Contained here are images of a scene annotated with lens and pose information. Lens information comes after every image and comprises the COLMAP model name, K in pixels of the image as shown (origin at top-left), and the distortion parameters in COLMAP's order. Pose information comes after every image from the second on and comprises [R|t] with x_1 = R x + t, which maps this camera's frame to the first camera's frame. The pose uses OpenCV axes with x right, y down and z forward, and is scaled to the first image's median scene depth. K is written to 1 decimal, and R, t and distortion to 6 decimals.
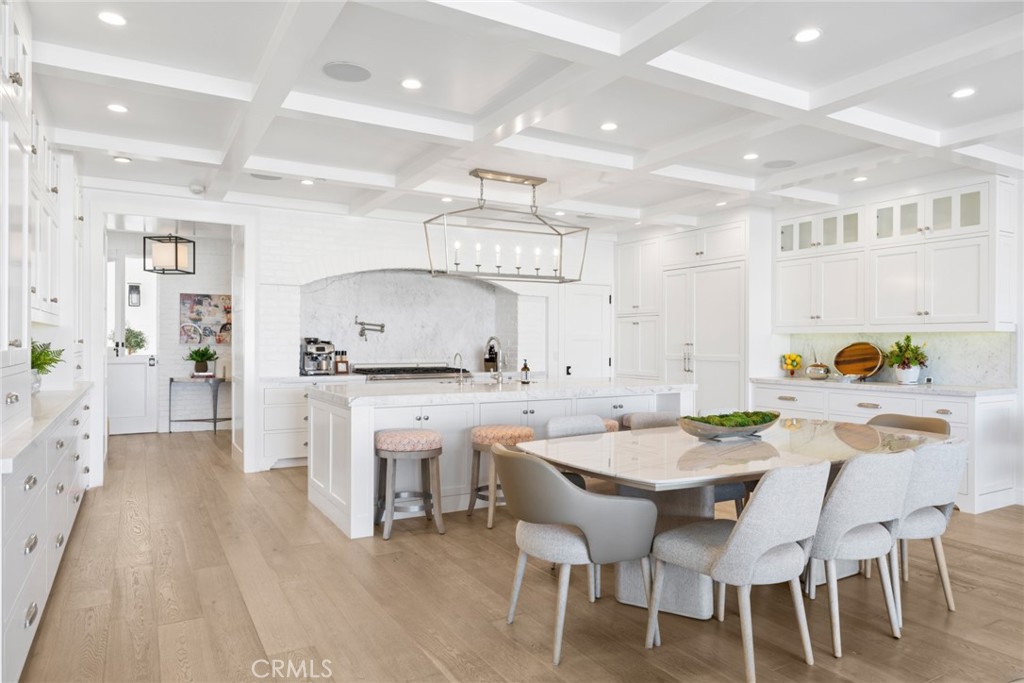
lens RADIAL K [[640.7, 0, 501.7], [0, 640.7, 339.8], [0, 0, 1]] dist [-0.003056, -0.000033]
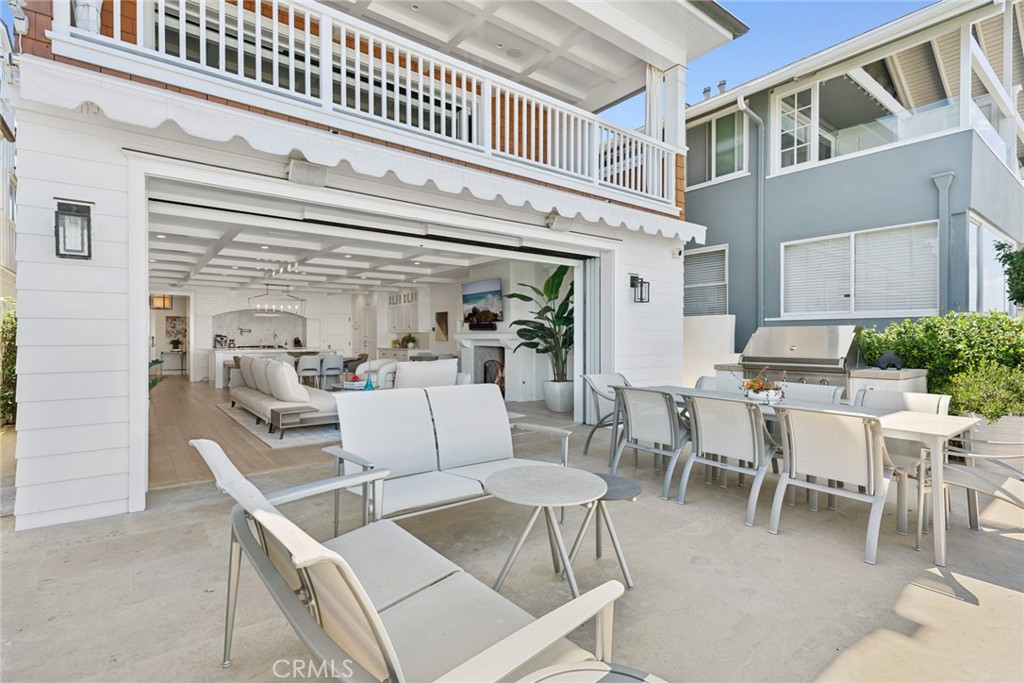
lens RADIAL K [[471.0, 0, 517.1], [0, 471.0, 335.9], [0, 0, 1]] dist [0.001731, 0.000110]
pose [[0.983517, -0.005382, 0.180734, 0.823503], [0.004648, 0.999979, 0.004488, -0.002251], [-0.180754, -0.003574, 0.983522, -1.696530]]
